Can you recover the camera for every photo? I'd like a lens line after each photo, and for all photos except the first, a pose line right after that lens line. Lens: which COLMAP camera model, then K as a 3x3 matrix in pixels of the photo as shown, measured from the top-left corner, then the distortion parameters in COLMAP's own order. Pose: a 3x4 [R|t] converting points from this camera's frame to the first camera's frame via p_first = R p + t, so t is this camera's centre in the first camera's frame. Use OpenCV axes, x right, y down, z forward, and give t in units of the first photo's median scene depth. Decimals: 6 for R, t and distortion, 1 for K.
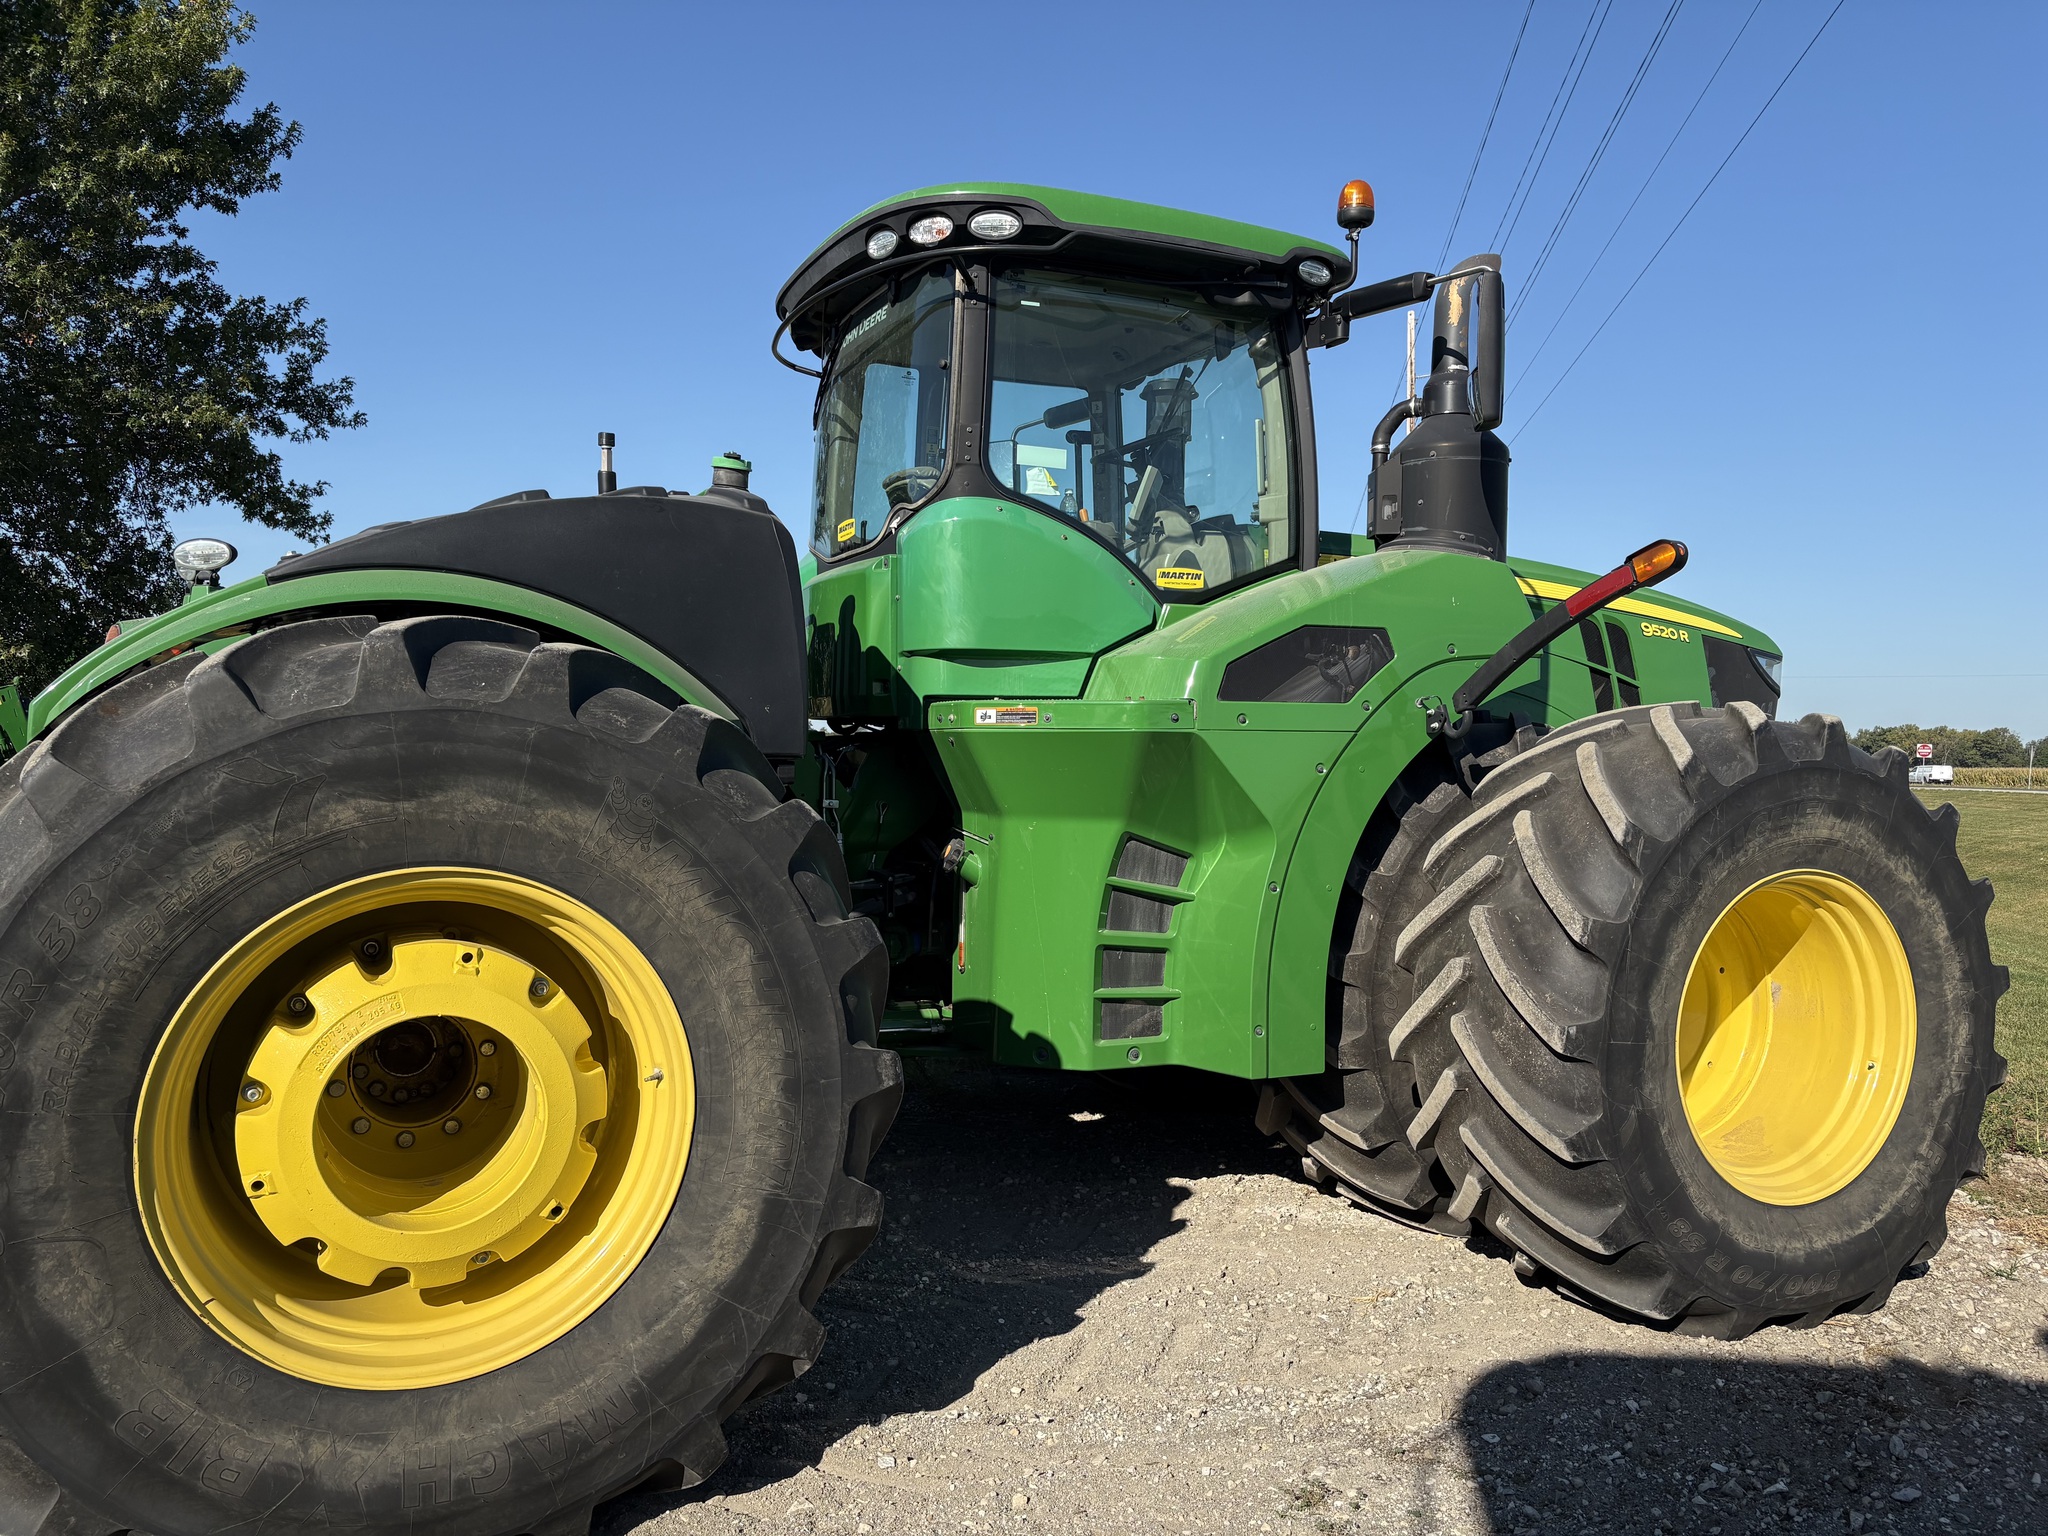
lens RADIAL K [[1534.4, 0, 1018.5], [0, 1534.4, 778.1], [0, 0, 1]] dist [0.042276, -0.042395]
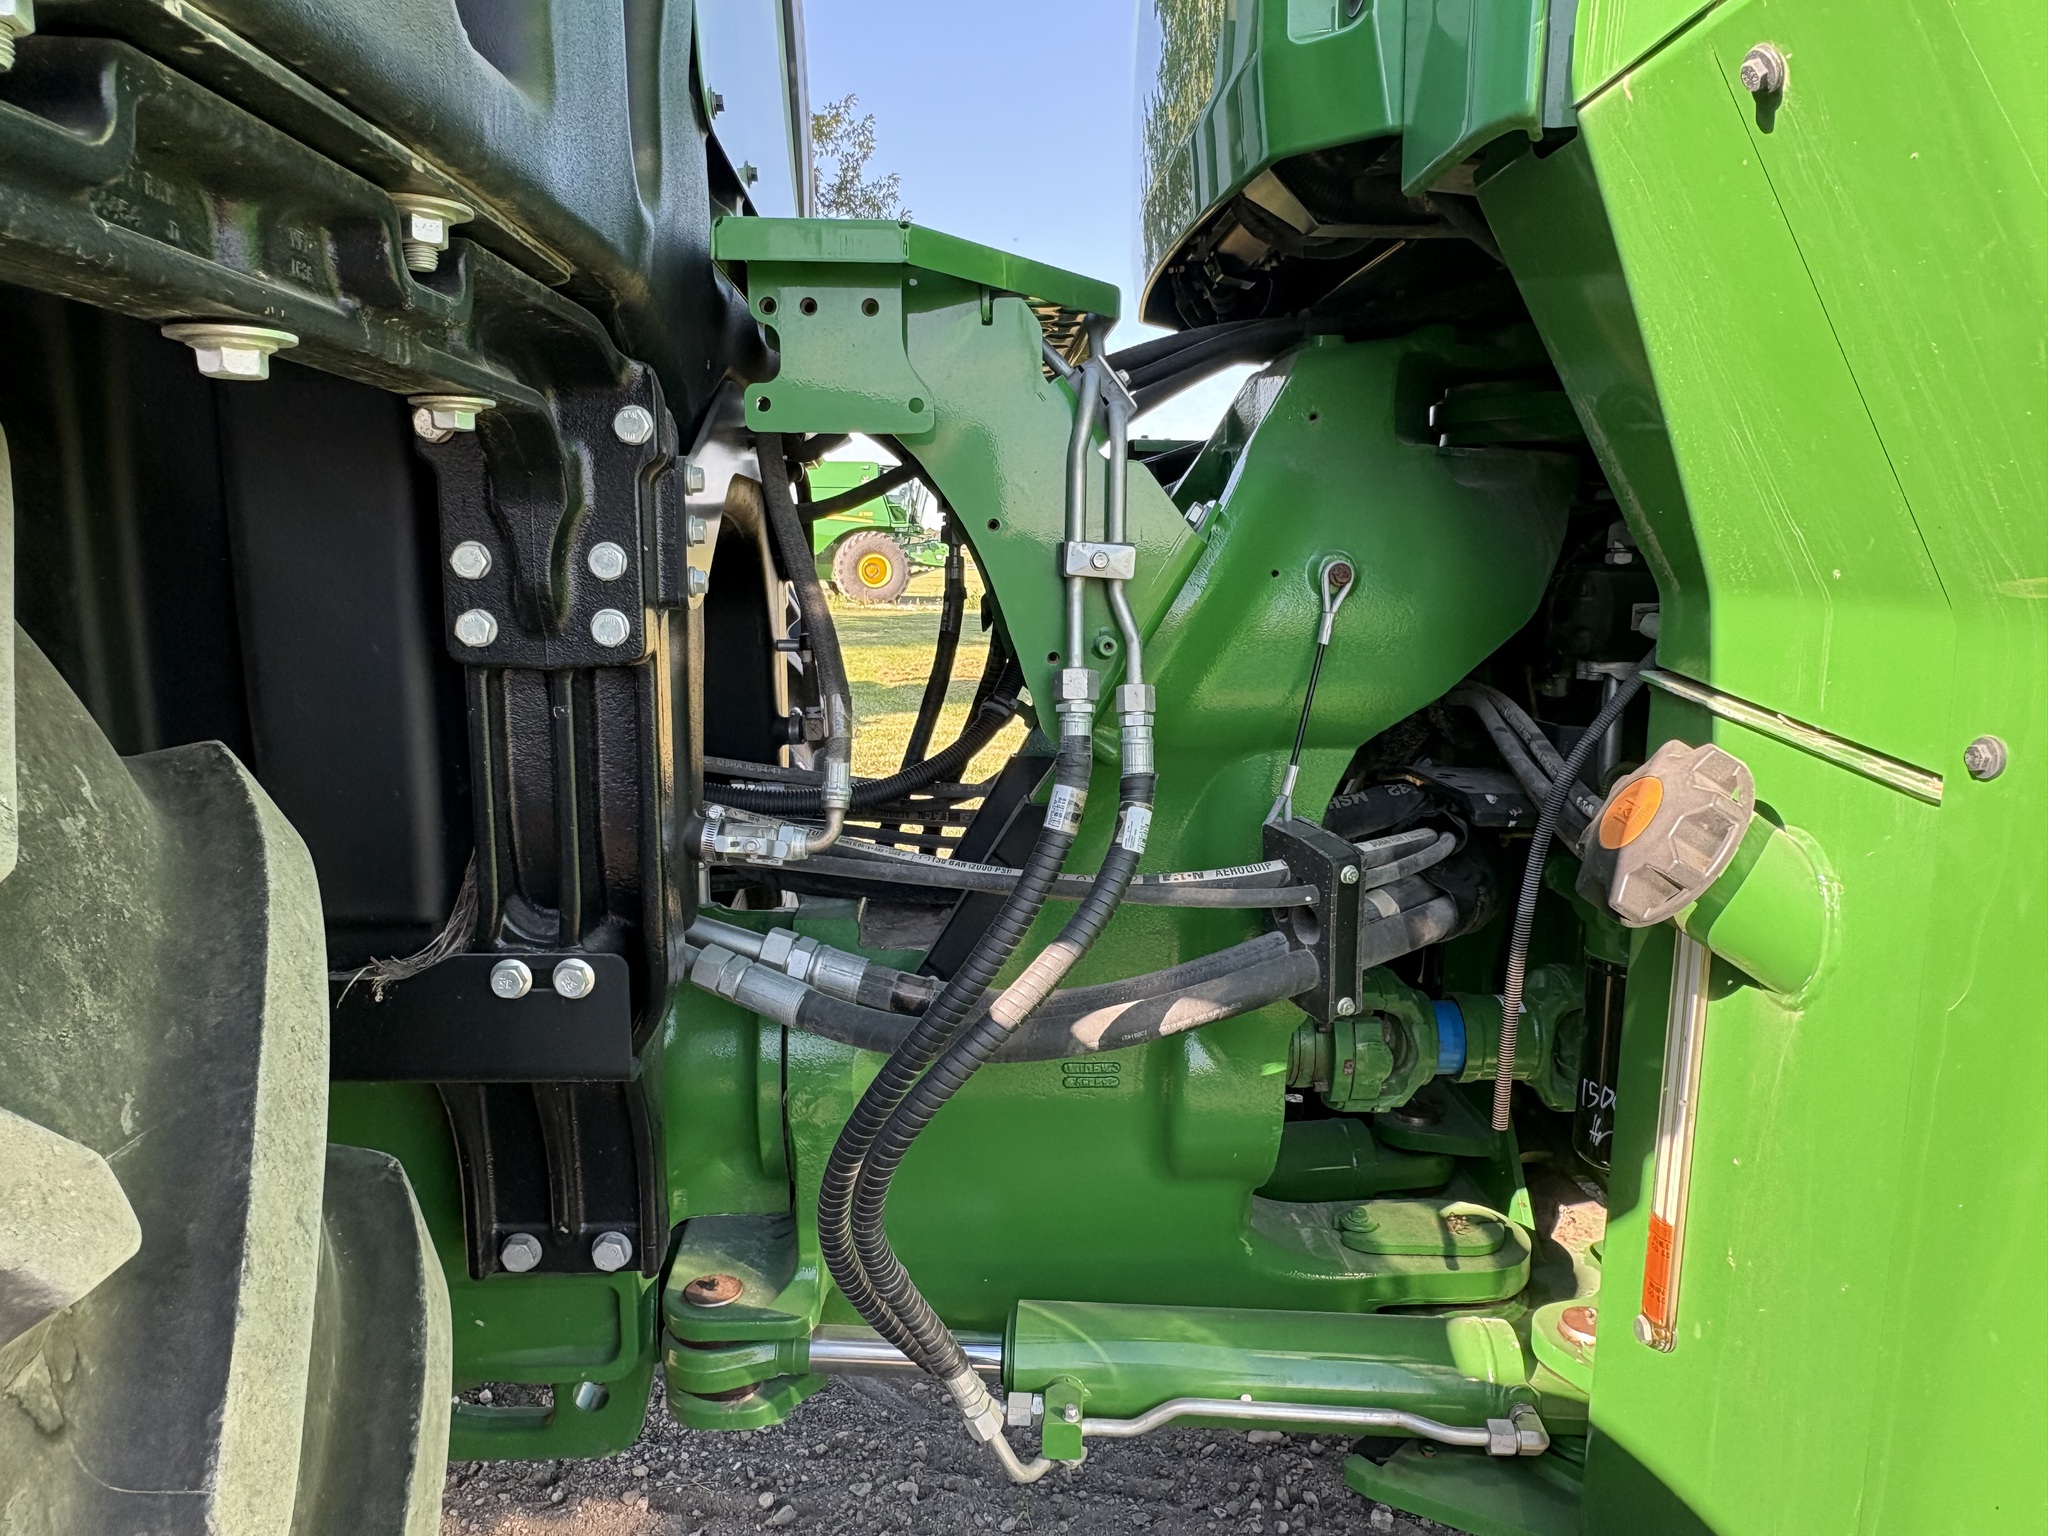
lens RADIAL K [[1345.5, 0, 1018.3], [0, 1345.5, 775.6], [0, 0, 1]] dist [-0.003956, 0.002330]
pose [[0.927767, 0.052665, -0.369425, -0.061664], [-0.001149, 0.990389, 0.138305, 0.023476], [0.373159, -0.127890, 0.918911, 0.902574]]
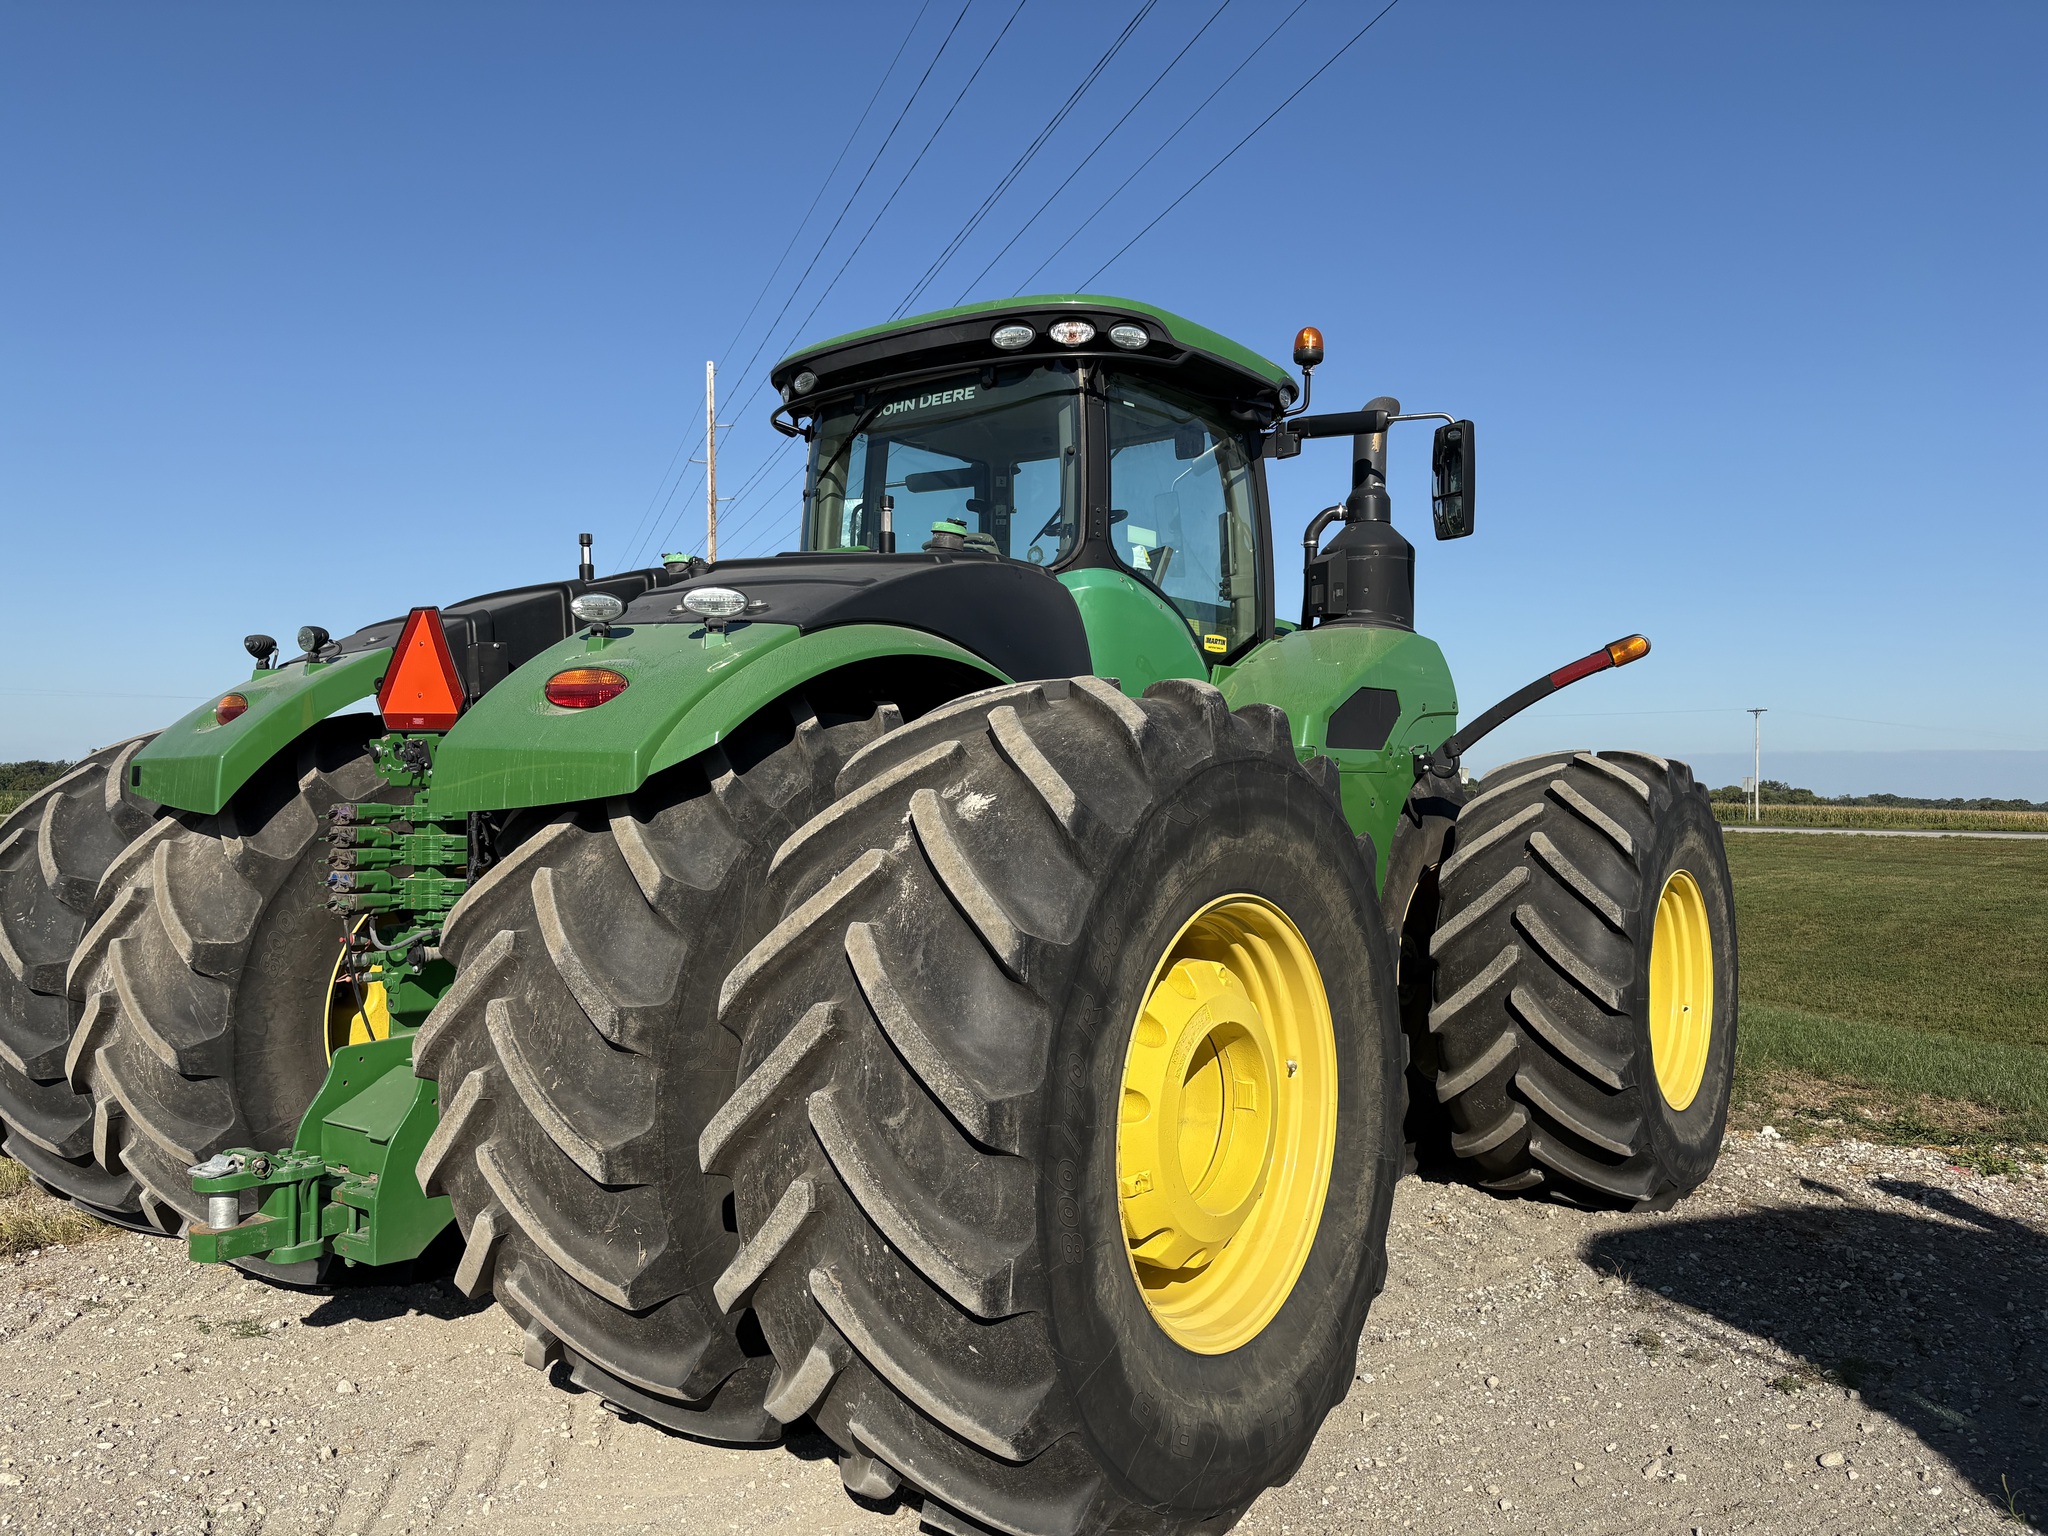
lens RADIAL K [[1534.4, 0, 1018.5], [0, 1534.4, 778.1], [0, 0, 1]] dist [0.042276, -0.042395]
pose [[0.888315, -0.008531, 0.459156, -0.651403], [0.021178, 0.999525, -0.022402, -0.004825], [-0.458746, 0.029624, 0.888073, 0.026236]]
